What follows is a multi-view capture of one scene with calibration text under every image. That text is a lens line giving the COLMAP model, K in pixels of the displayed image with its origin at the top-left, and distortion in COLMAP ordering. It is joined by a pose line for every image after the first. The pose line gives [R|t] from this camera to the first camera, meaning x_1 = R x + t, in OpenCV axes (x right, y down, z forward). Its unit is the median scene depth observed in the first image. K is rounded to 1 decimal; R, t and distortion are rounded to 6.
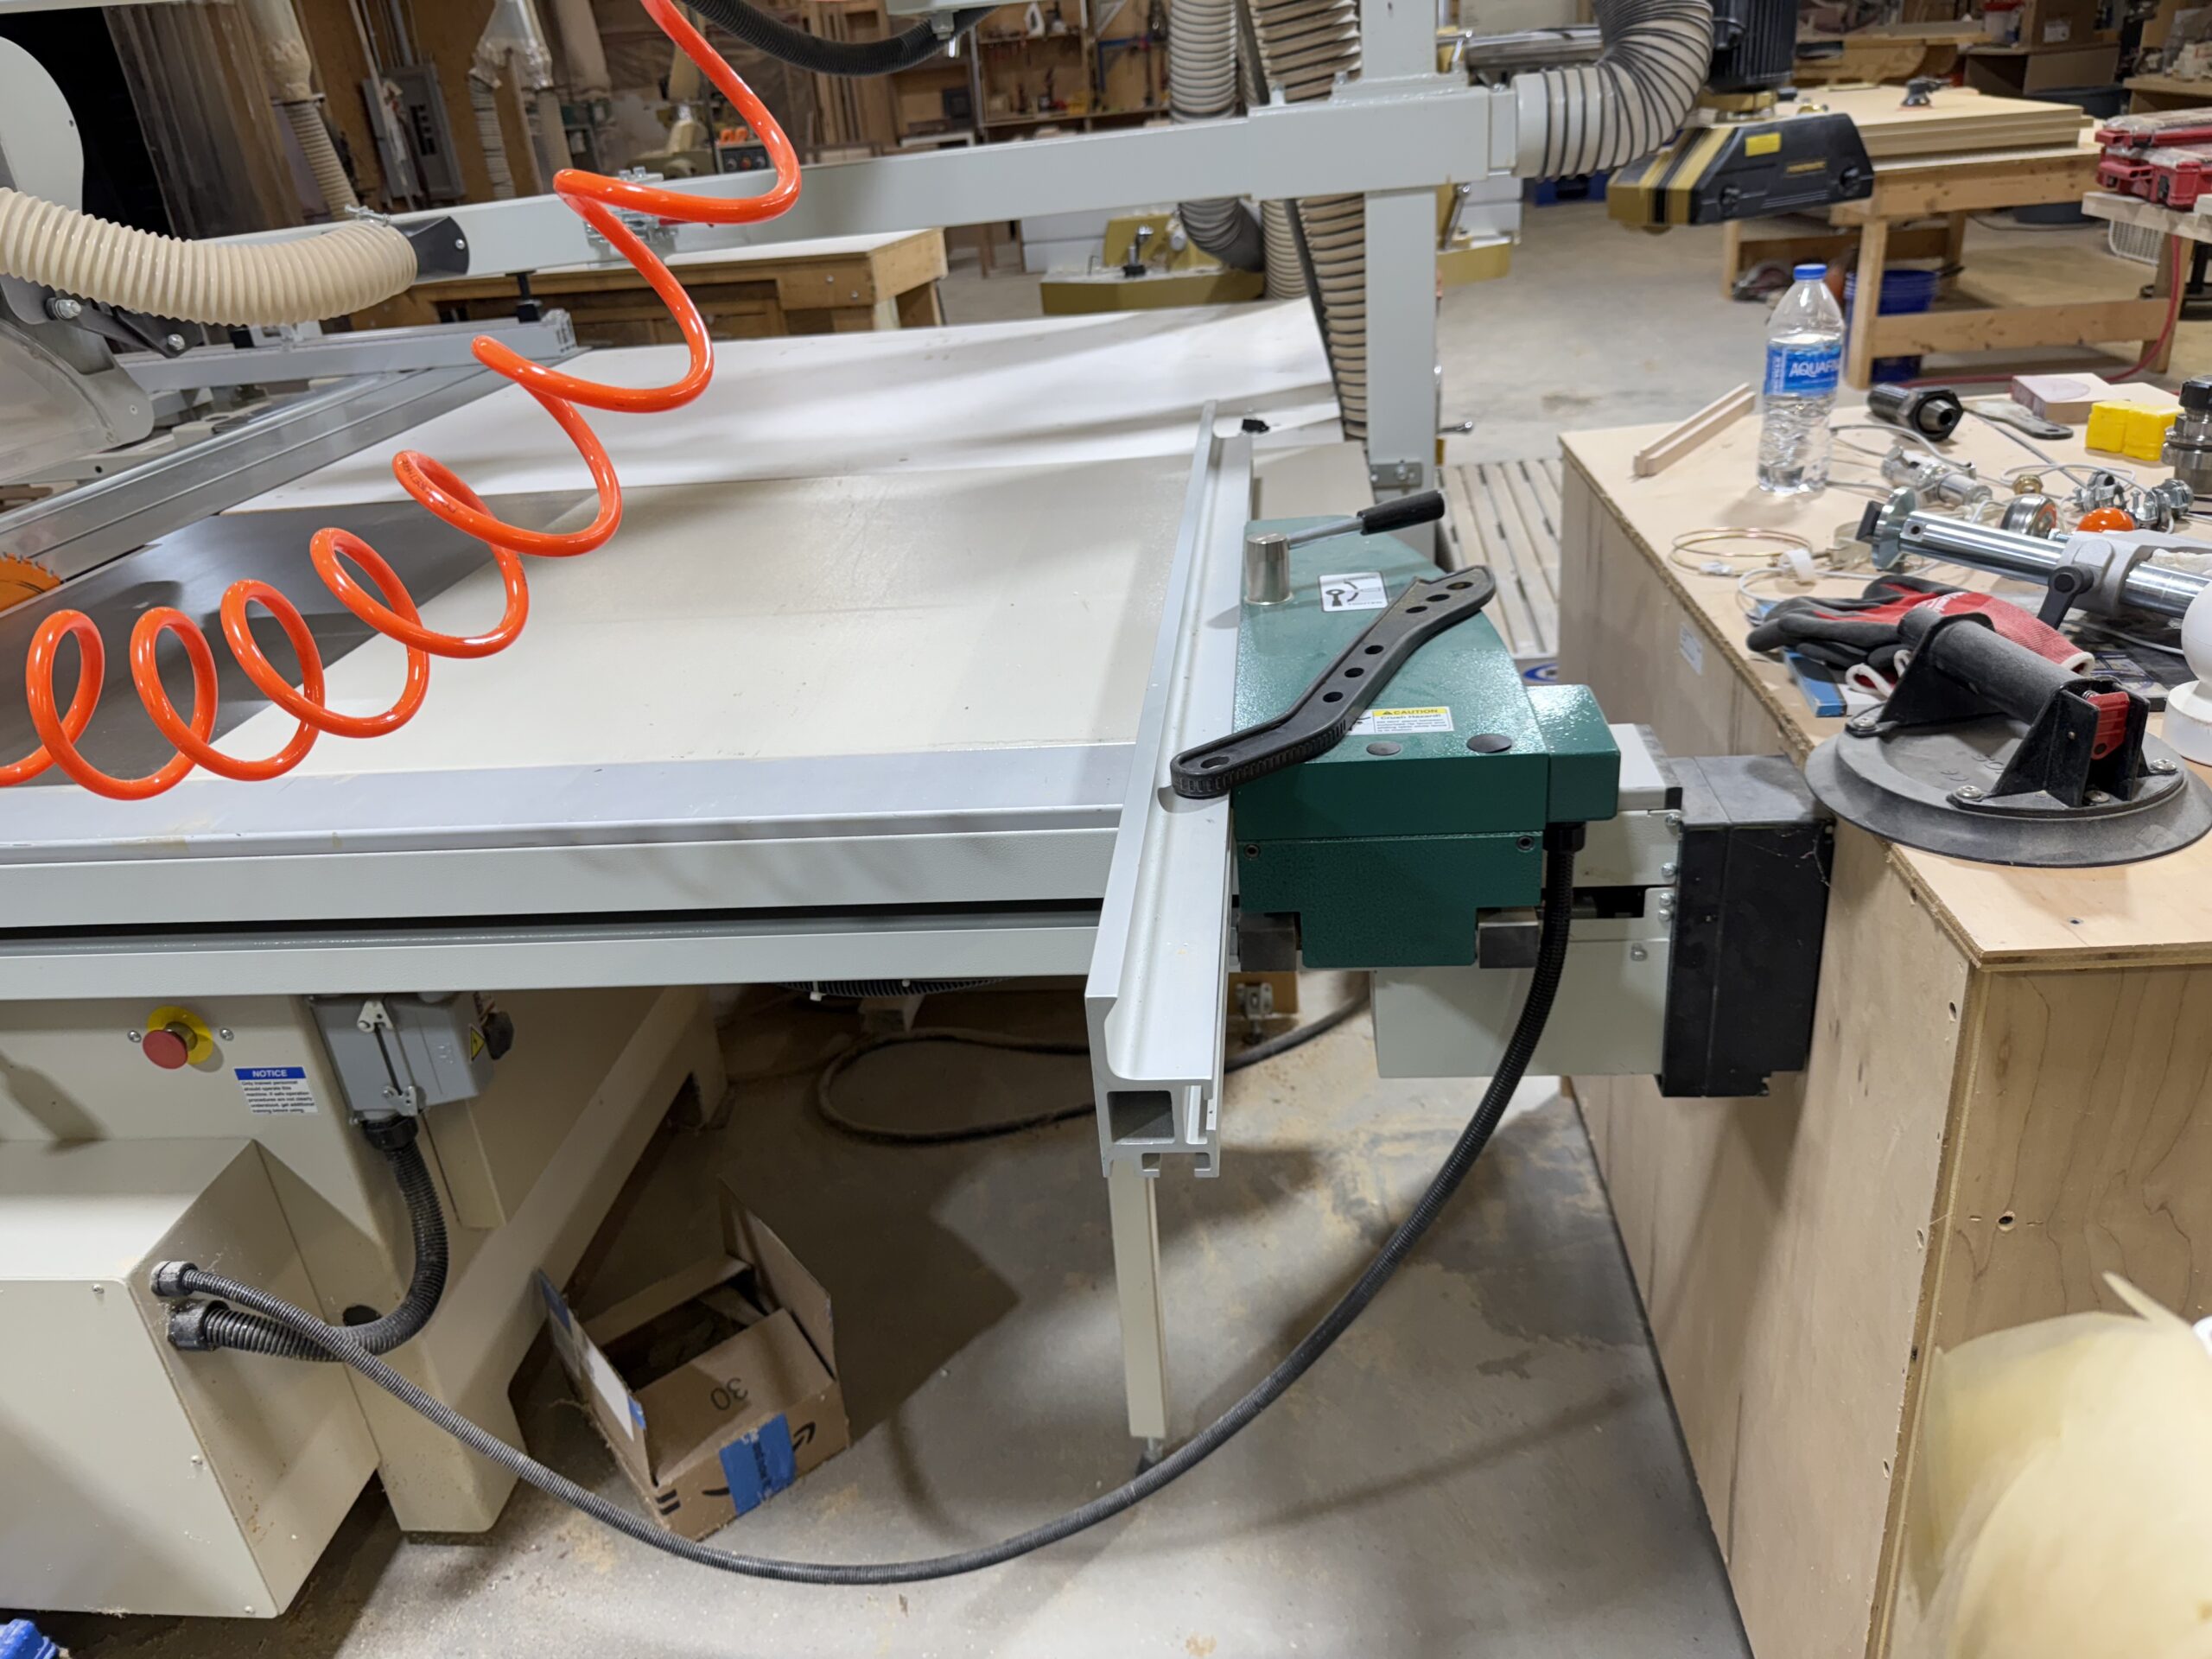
lens RADIAL K [[1597.7, 0, 1105.9], [0, 1597.7, 823.0], [0, 0, 1]] dist [0.033911, -0.047701]
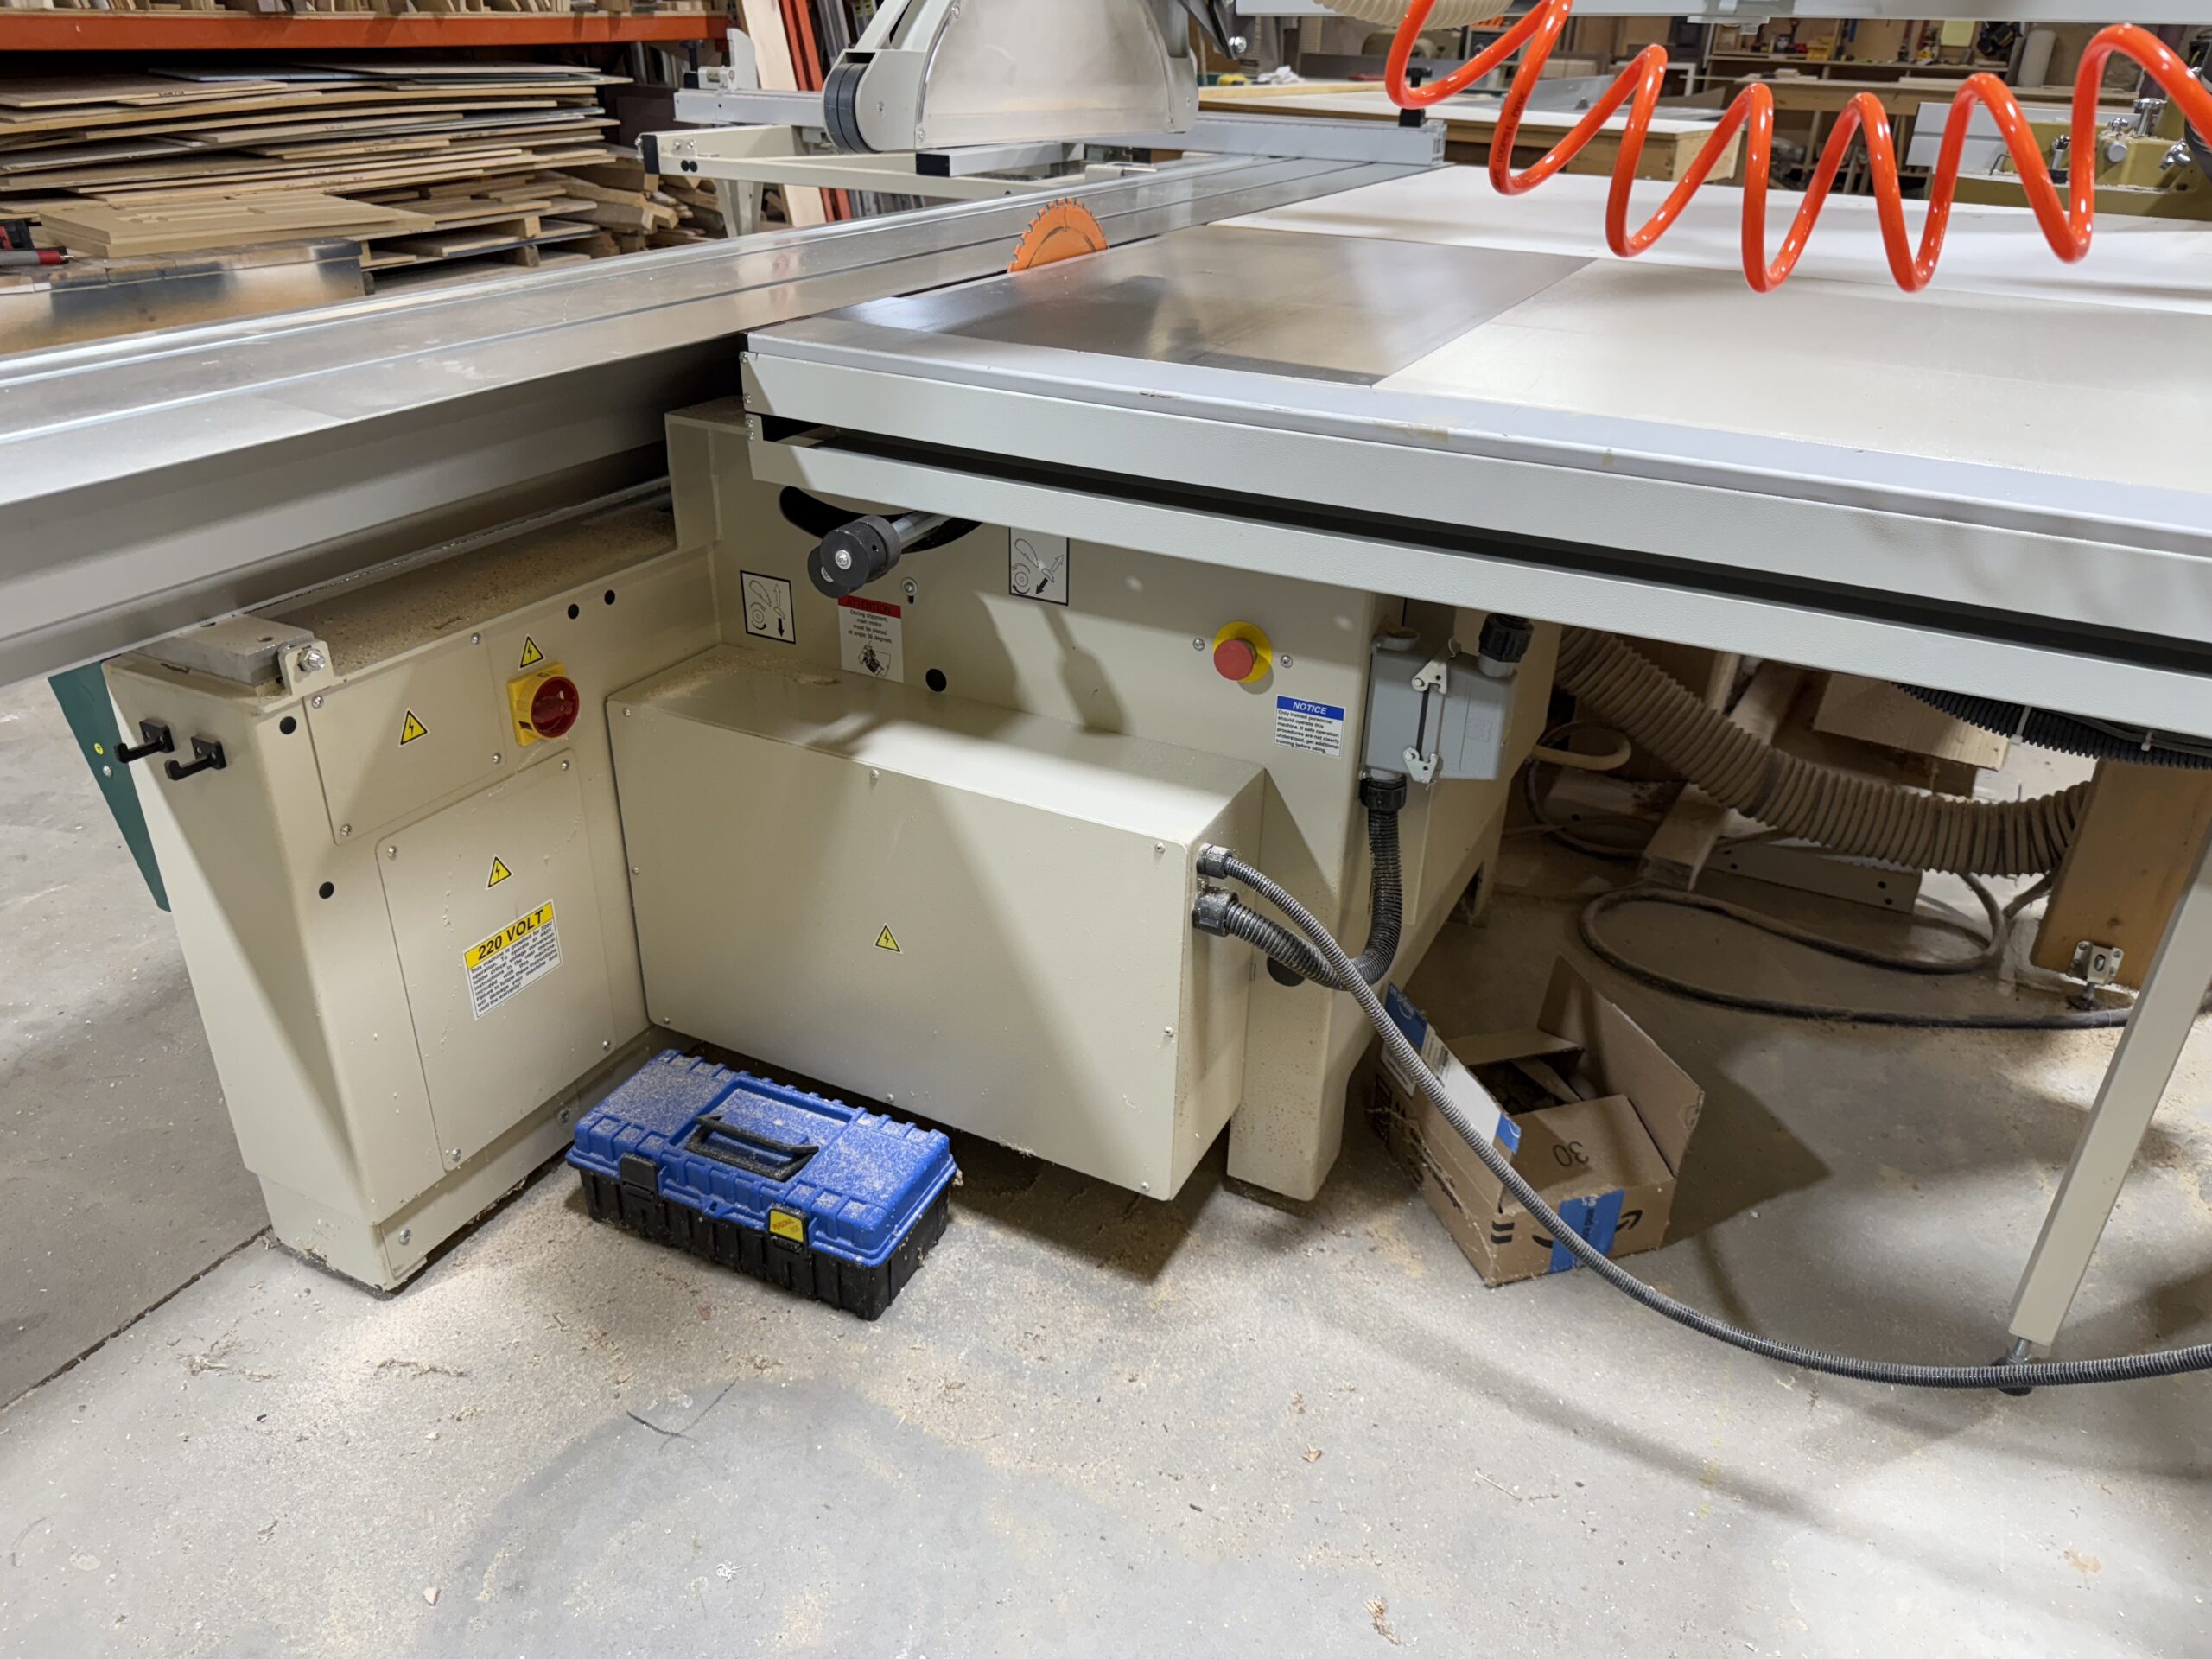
lens RADIAL K [[1597.7, 0, 1110.2], [0, 1597.7, 828.4], [0, 0, 1]] dist [0.033911, -0.047701]
pose [[0.928403, 0.269363, -0.255950, -0.304192], [-0.258673, 0.963032, 0.075219, 0.161565], [0.266749, -0.003626, 0.963759, -0.037610]]
